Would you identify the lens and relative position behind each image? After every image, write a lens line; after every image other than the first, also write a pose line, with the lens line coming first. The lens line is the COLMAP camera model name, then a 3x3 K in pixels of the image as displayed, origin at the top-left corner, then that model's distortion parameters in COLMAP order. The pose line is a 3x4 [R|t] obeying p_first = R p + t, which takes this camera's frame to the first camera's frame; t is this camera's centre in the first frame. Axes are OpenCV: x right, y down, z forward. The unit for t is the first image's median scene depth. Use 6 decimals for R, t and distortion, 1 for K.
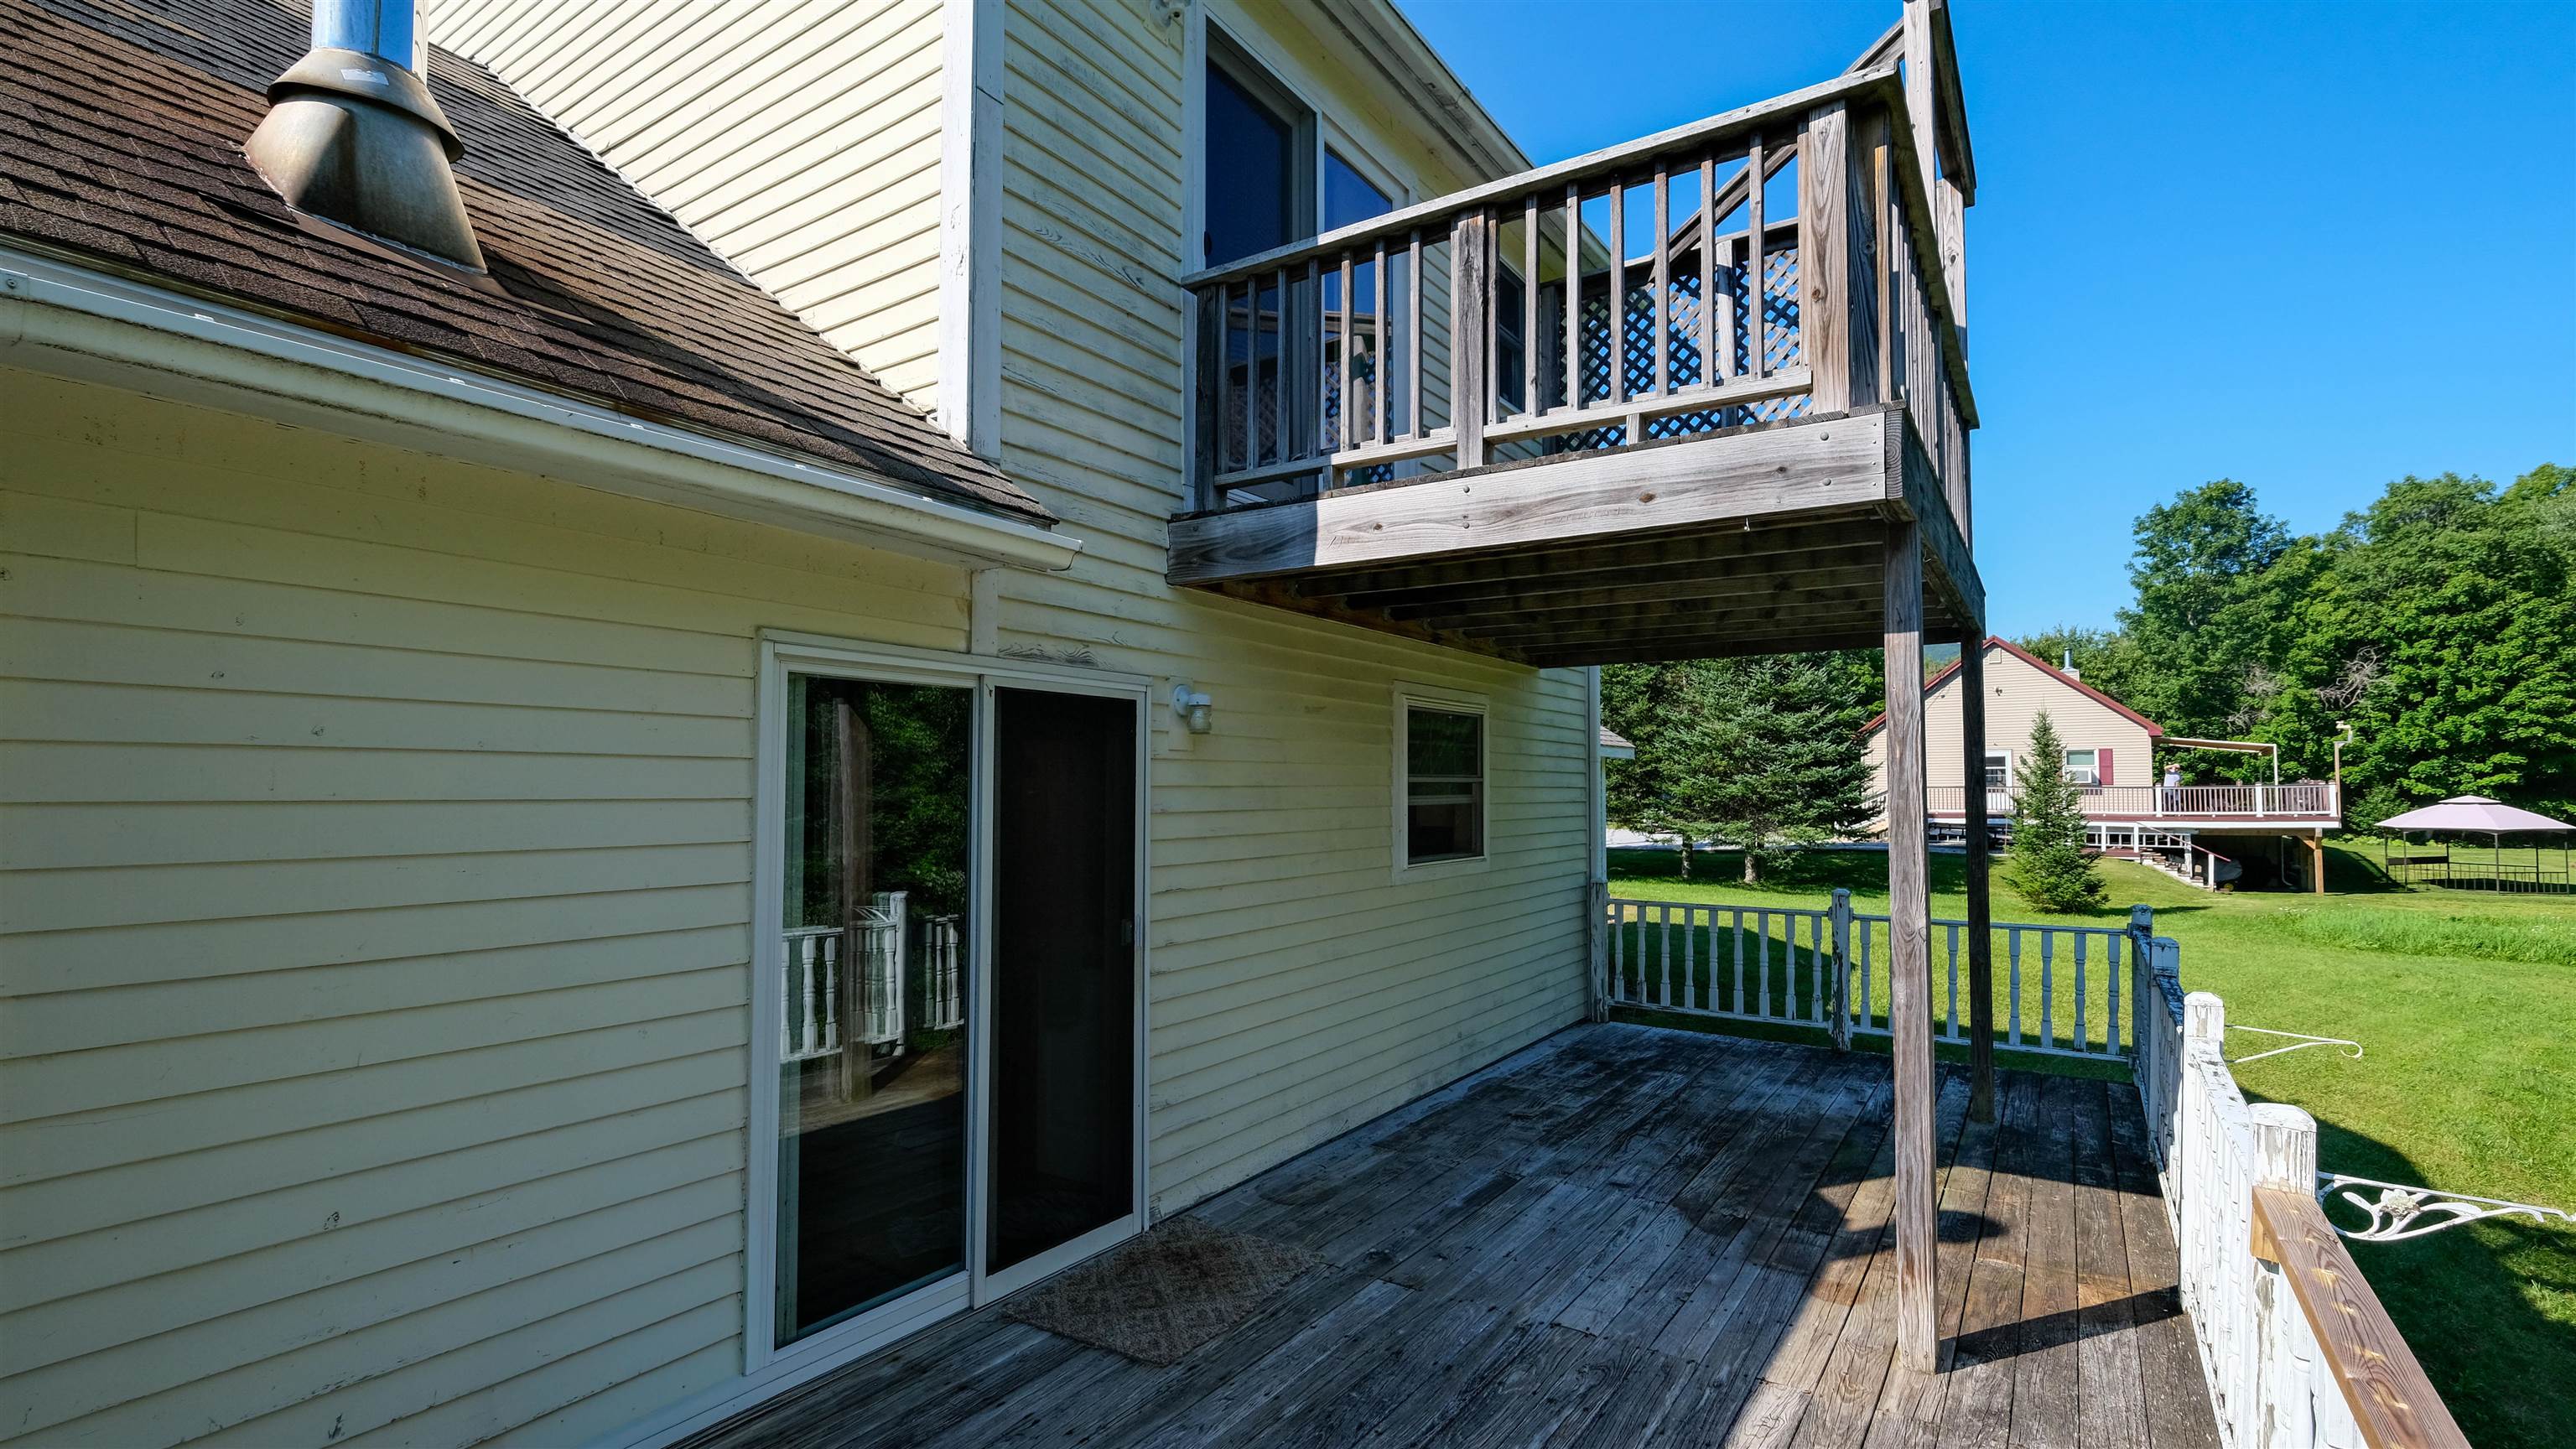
lens RADIAL K [[1116.7, 0, 1303.3], [0, 1116.7, 753.2], [0, 0, 1]] dist [-0.002181, -0.000650]
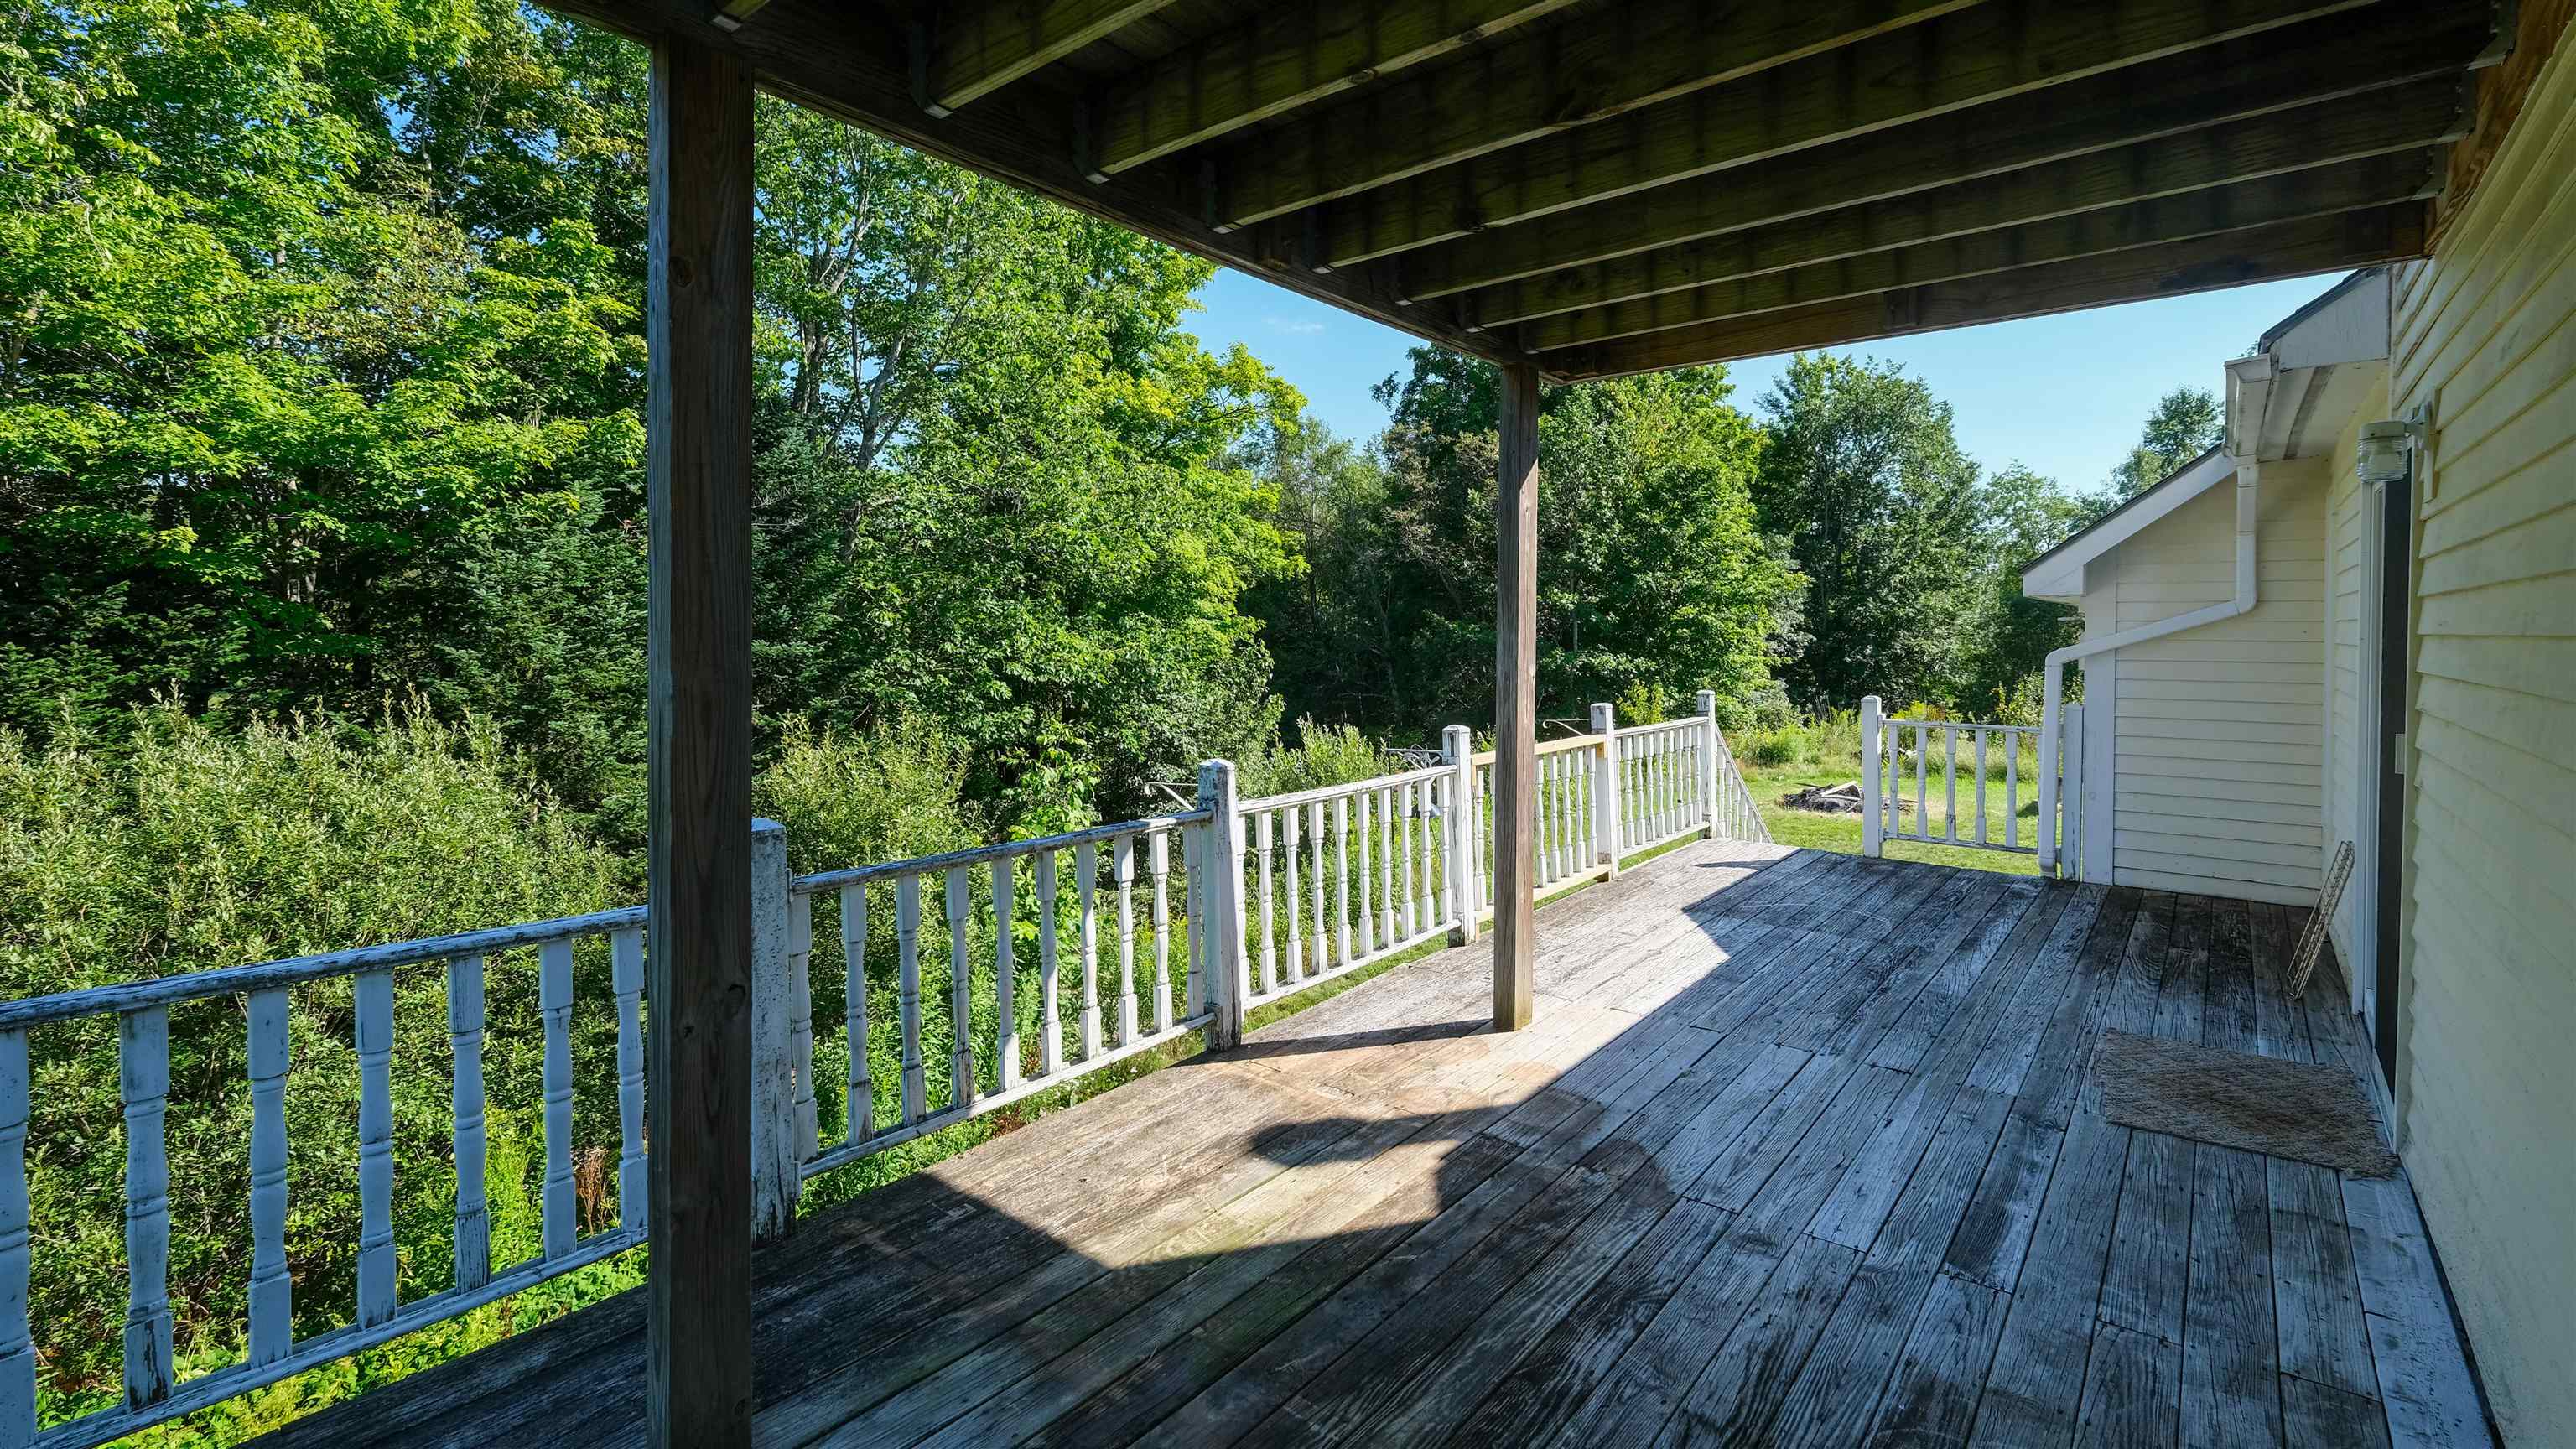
lens RADIAL K [[1124.5, 0, 1288.0], [0, 1124.5, 724.5], [0, 0, 1]] dist [0.001443, 0.000171]
pose [[-0.995070, -0.012929, 0.098325, 0.057411], [-0.007423, 0.998394, 0.056167, 0.010136], [-0.098893, 0.055161, -0.993568, 0.193049]]
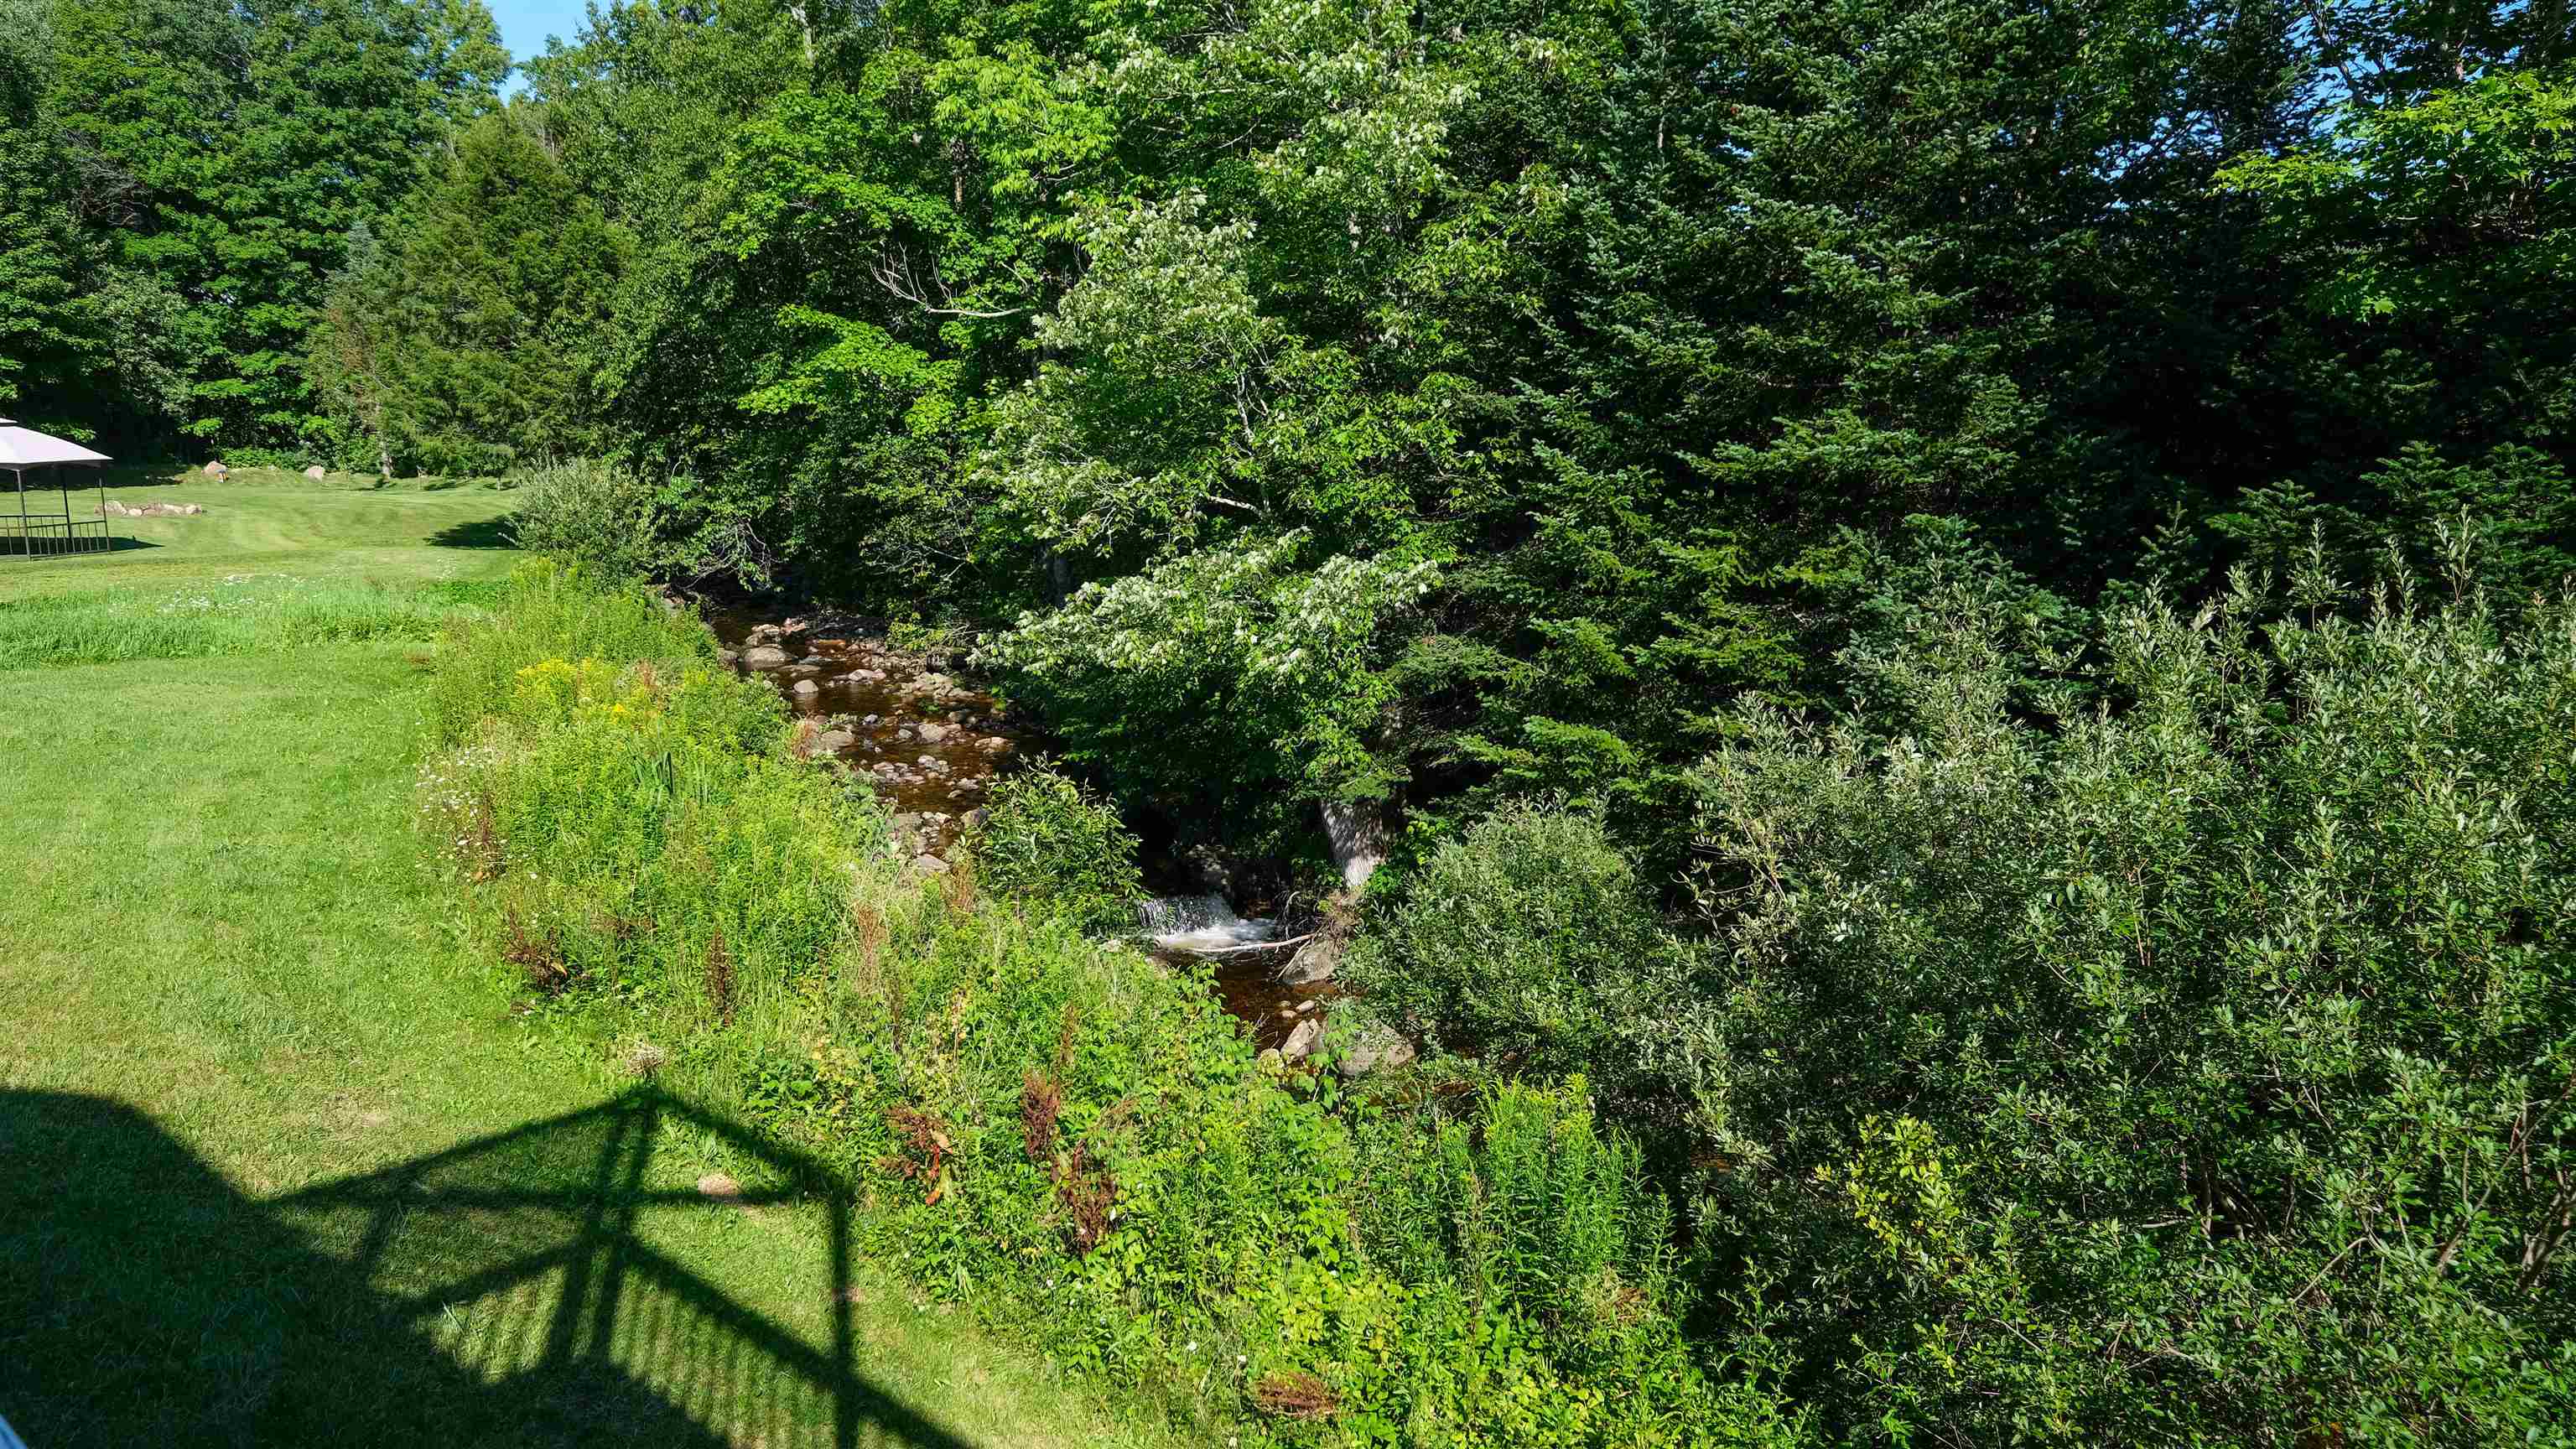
lens RADIAL K [[1732.7, 0, 1321.6], [0, 1732.7, 708.6], [0, 0, 1]] dist [0.007879, -0.019293]
pose [[0.086043, -0.164887, 0.982552, 0.087364], [-0.035811, 0.985061, 0.168444, 0.009876], [-0.995648, -0.049679, 0.078853, 0.122619]]
